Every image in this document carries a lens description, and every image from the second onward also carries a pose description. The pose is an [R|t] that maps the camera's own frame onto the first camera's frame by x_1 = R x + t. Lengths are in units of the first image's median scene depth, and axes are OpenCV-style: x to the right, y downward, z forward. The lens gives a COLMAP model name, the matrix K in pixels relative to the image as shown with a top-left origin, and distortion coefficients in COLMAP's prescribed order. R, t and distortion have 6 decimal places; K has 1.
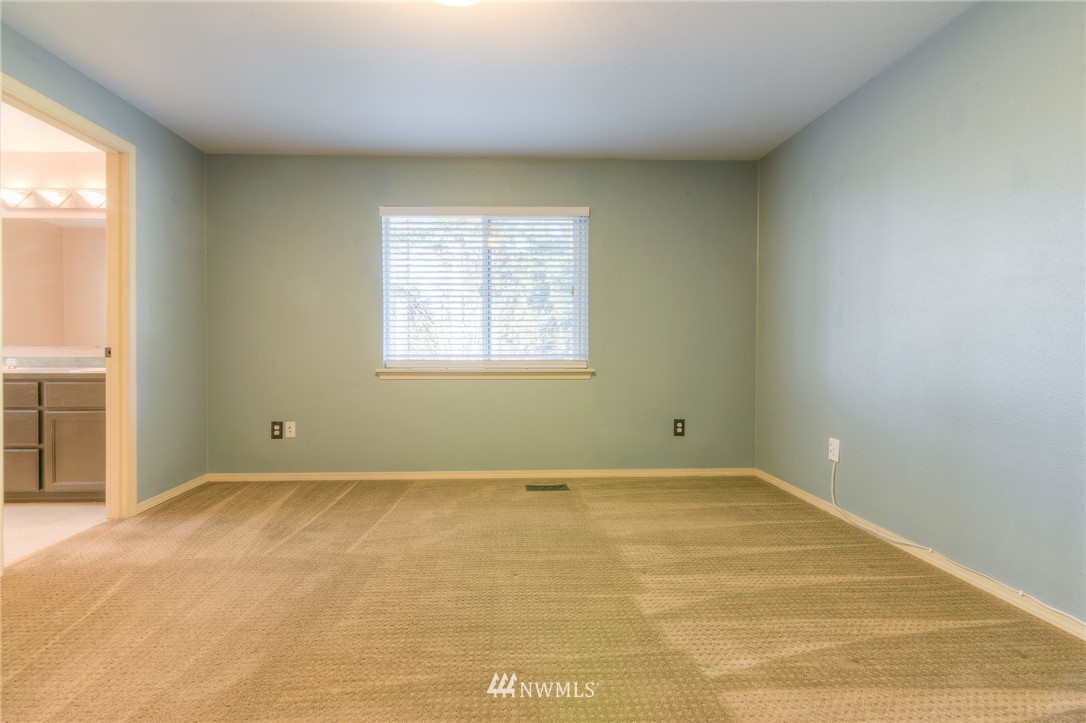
lens RADIAL K [[503.5, 0, 520.8], [0, 503.5, 345.4], [0, 0, 1]] dist [-0.007458, 0.002686]
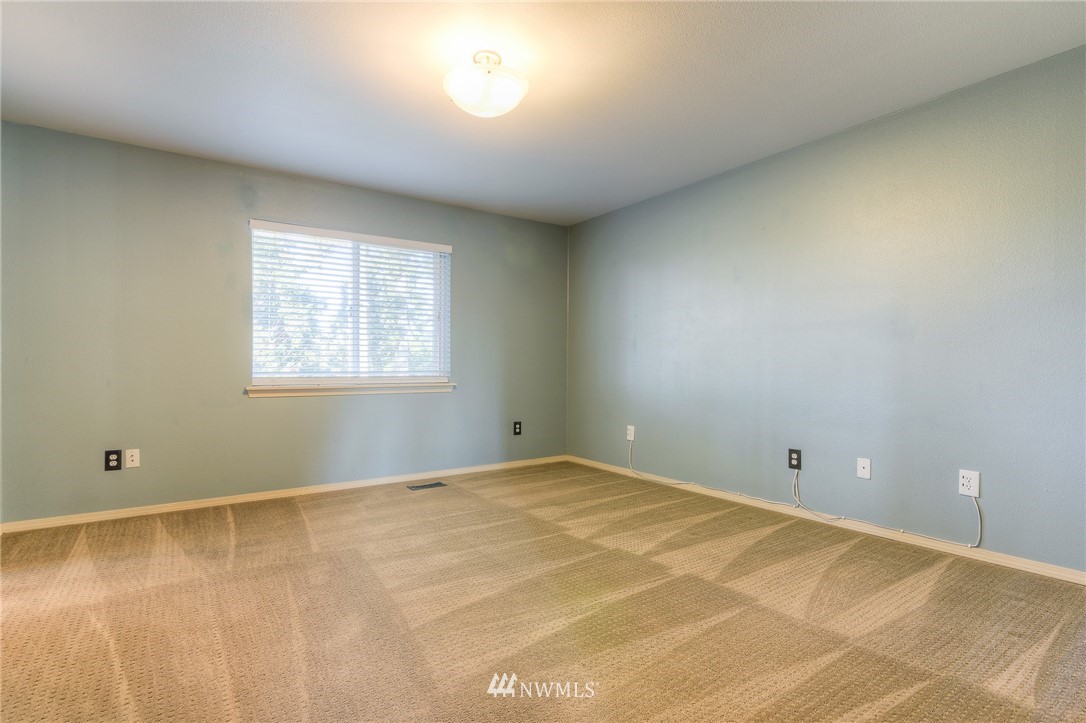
lens RADIAL K [[503.5, 0, 534.3], [0, 503.5, 363.2], [0, 0, 1]] dist [-0.007458, 0.002686]
pose [[0.856159, 0.003622, 0.516700, -0.392011], [-0.003459, 0.999993, -0.001279, 0.000512], [-0.516701, -0.000692, 0.856165, -0.140915]]
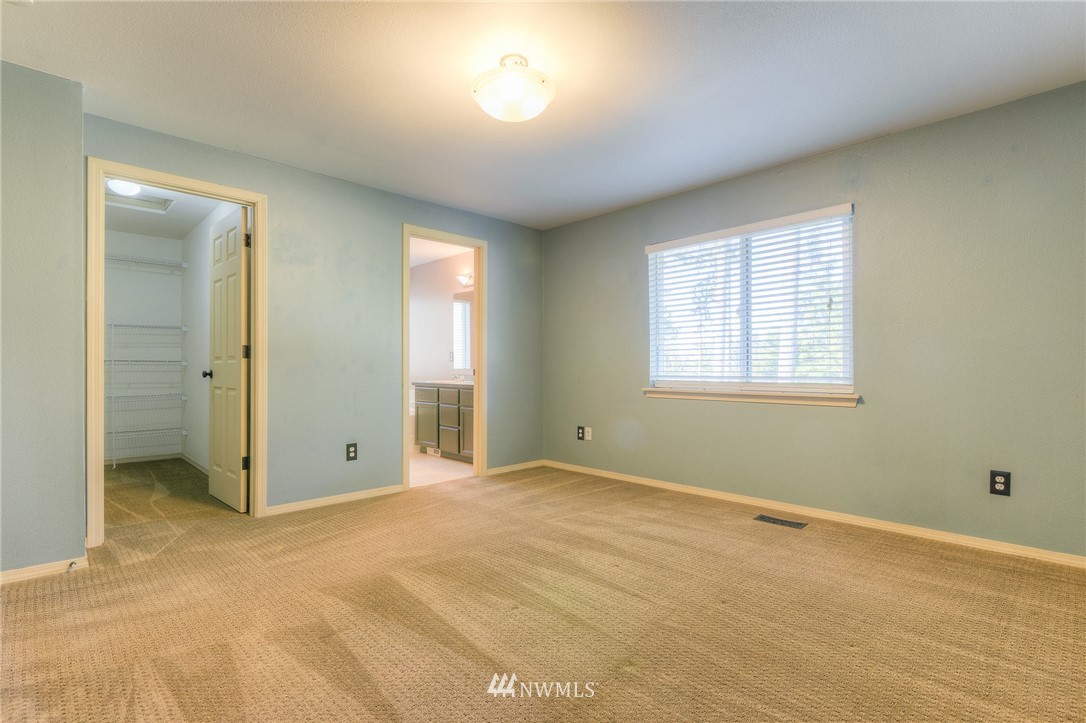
lens RADIAL K [[503.5, 0, 542.4], [0, 503.5, 364.3], [0, 0, 1]] dist [-0.007458, 0.002686]
pose [[0.673744, -0.007182, -0.738930, 0.513830], [0.002419, 0.999969, -0.007513, 0.001373], [0.738961, 0.003274, 0.673740, 0.066918]]
